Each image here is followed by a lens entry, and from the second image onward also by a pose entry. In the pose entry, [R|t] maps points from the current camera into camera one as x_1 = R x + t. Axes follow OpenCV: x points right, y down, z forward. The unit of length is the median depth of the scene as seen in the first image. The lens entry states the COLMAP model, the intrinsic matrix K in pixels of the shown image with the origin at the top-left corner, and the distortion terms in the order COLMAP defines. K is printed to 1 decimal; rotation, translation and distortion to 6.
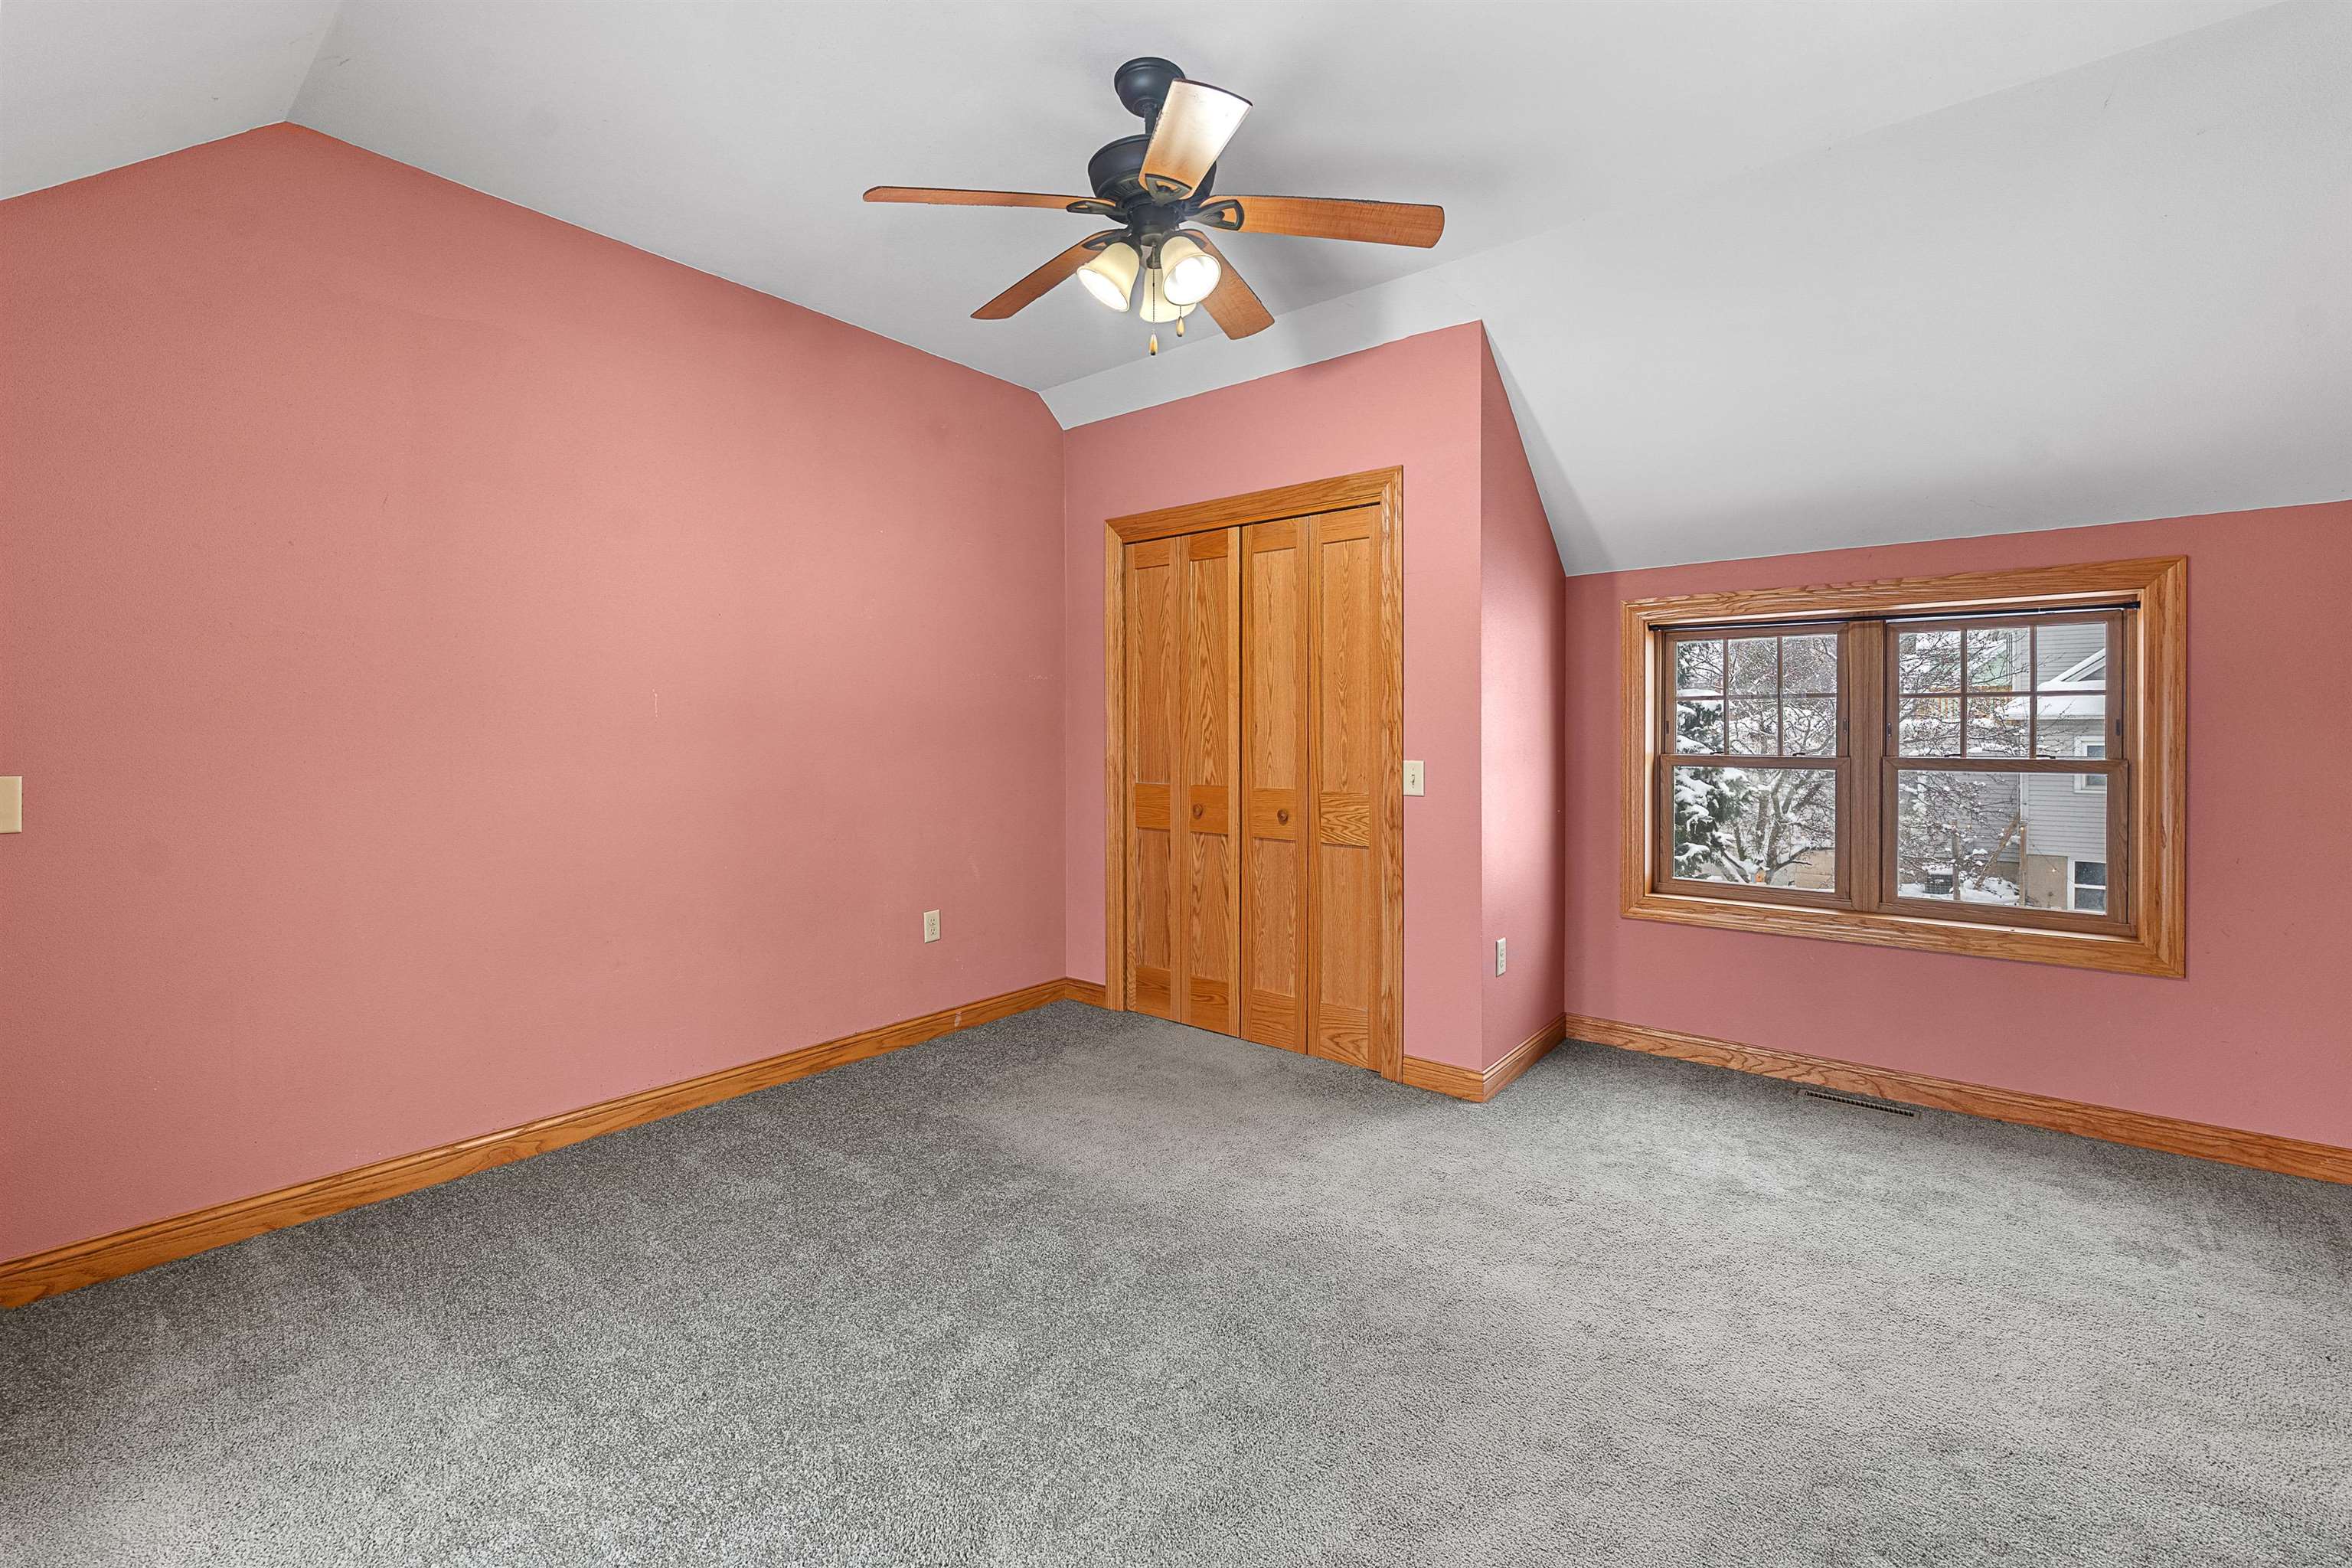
lens RADIAL K [[969.5, 0, 1170.1], [0, 969.5, 735.2], [0, 0, 1]] dist [-0.013175, 0.000068]
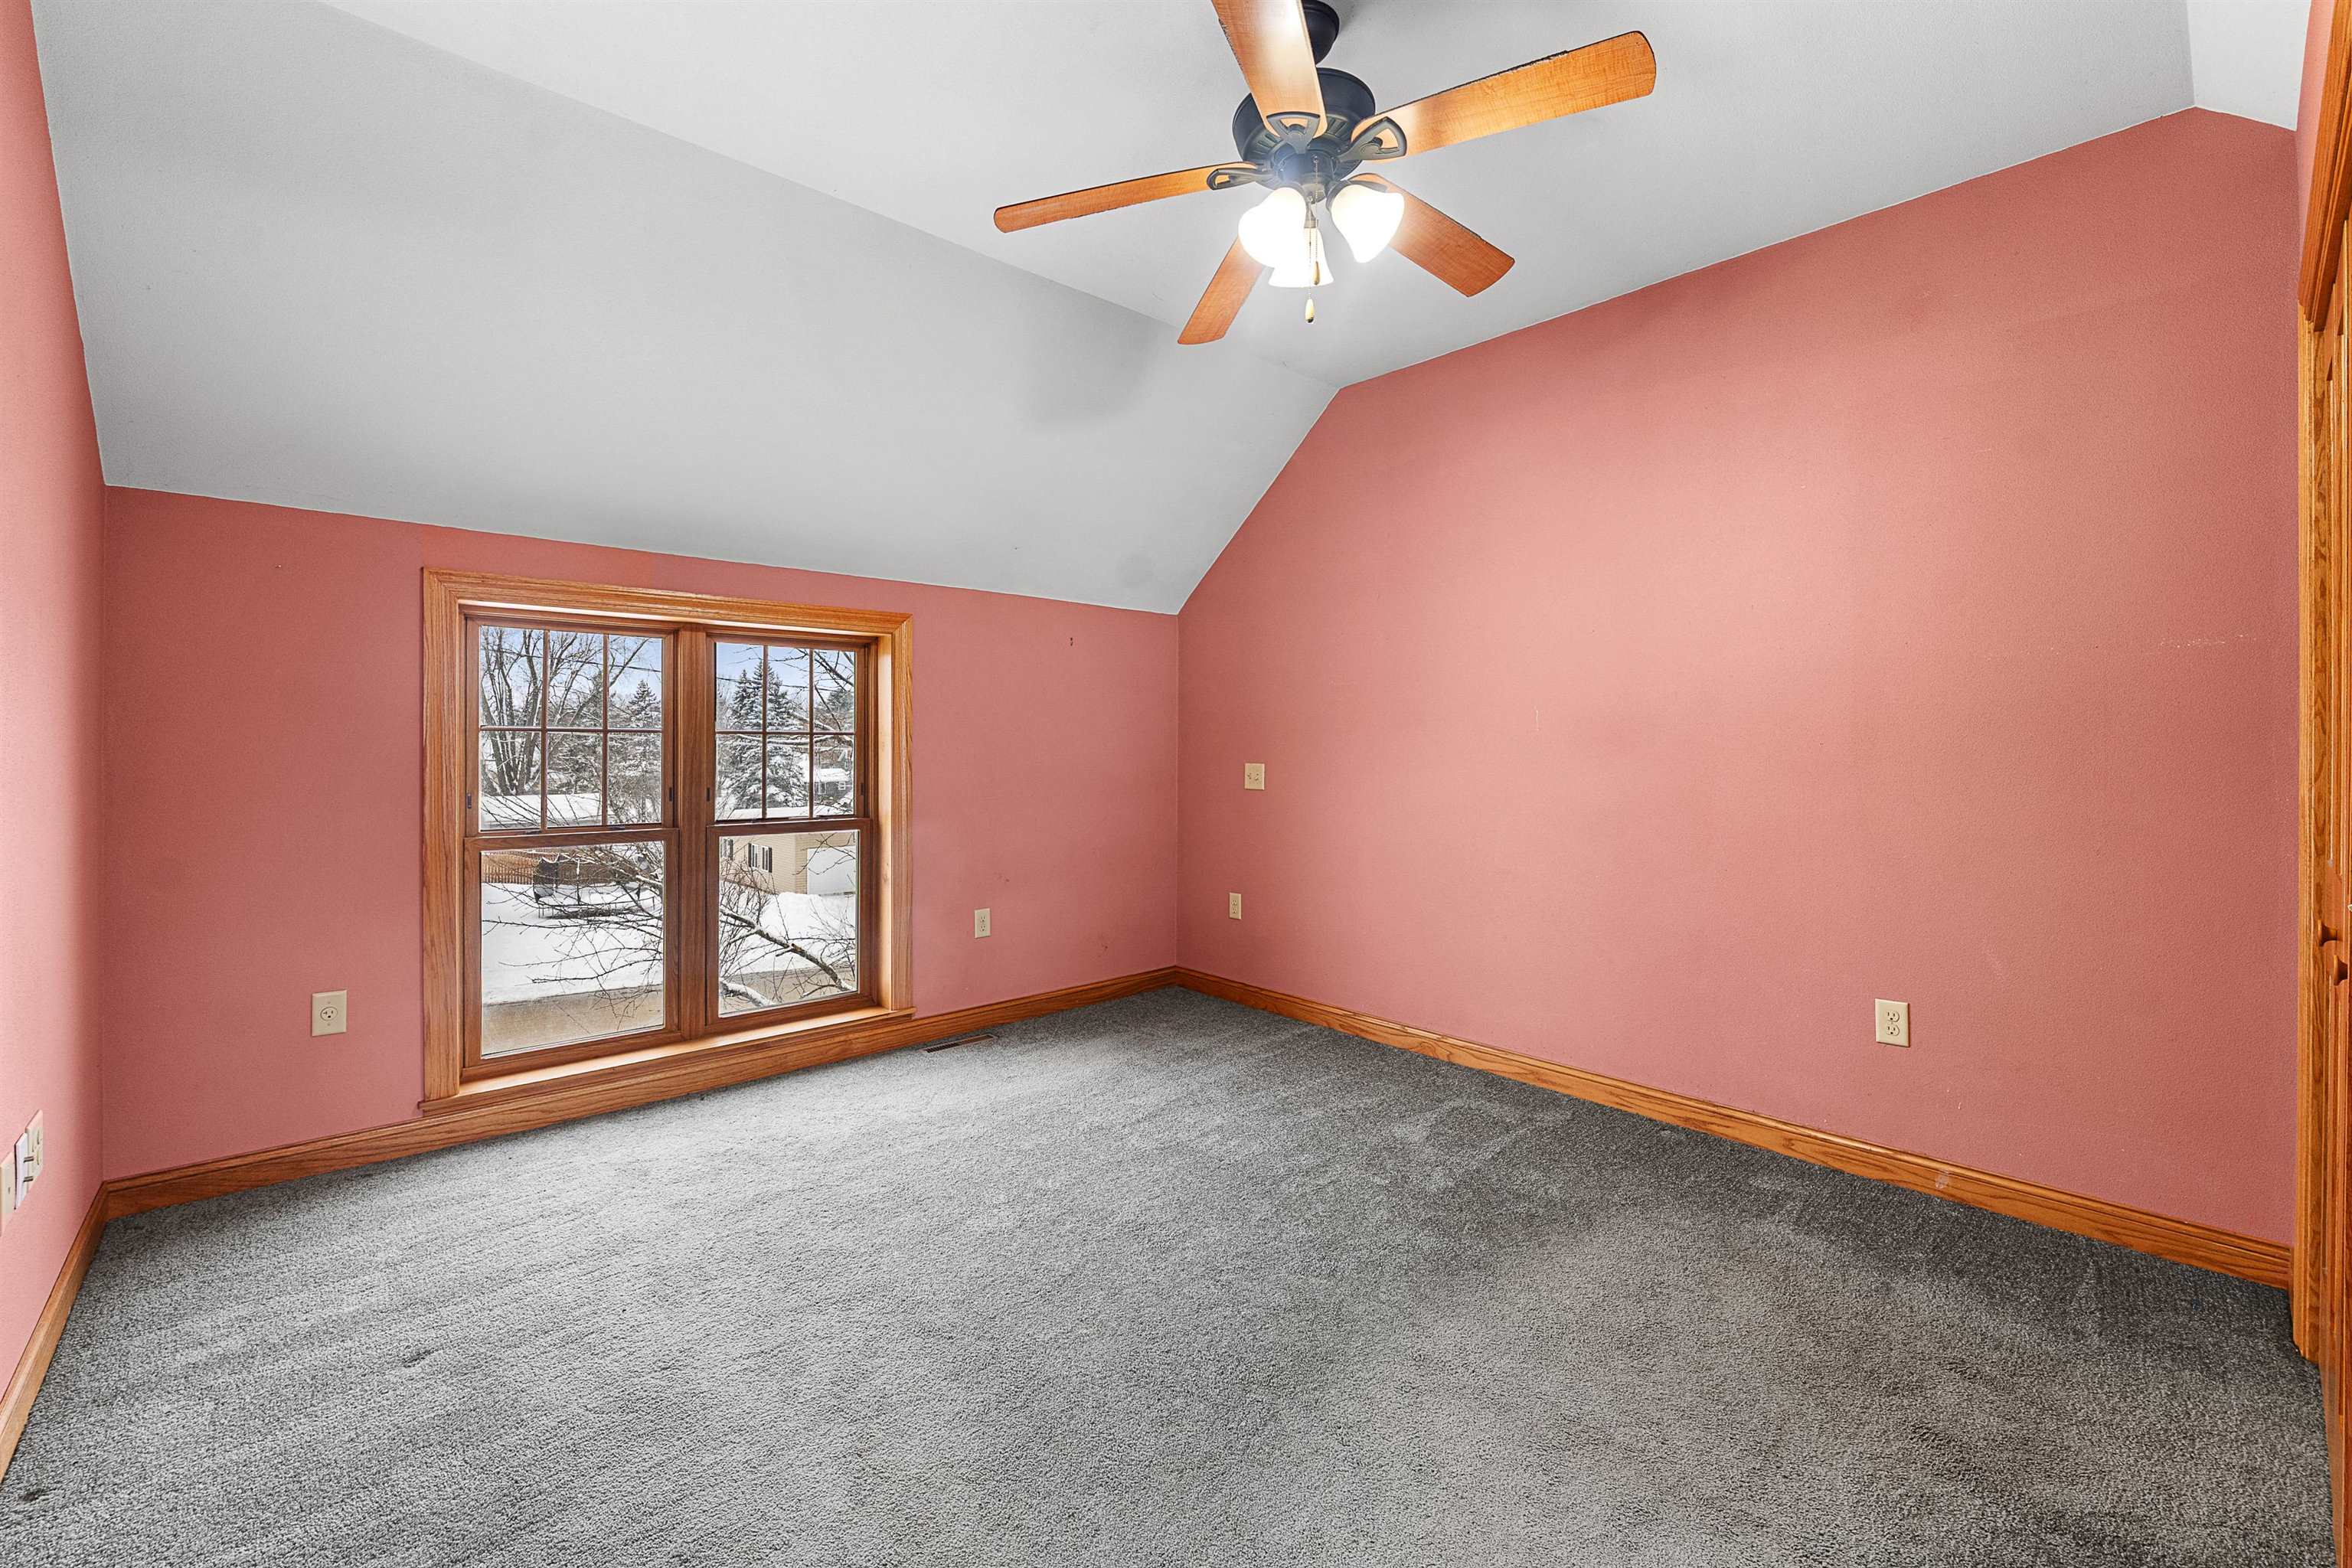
lens RADIAL K [[969.5, 0, 1175.7], [0, 969.5, 761.7], [0, 0, 1]] dist [-0.013175, 0.000068]
pose [[-0.153358, 0.014573, -0.988063, 0.674242], [-0.008228, 0.999838, 0.016024, 0.003433], [0.988136, 0.010588, -0.153213, 0.780230]]
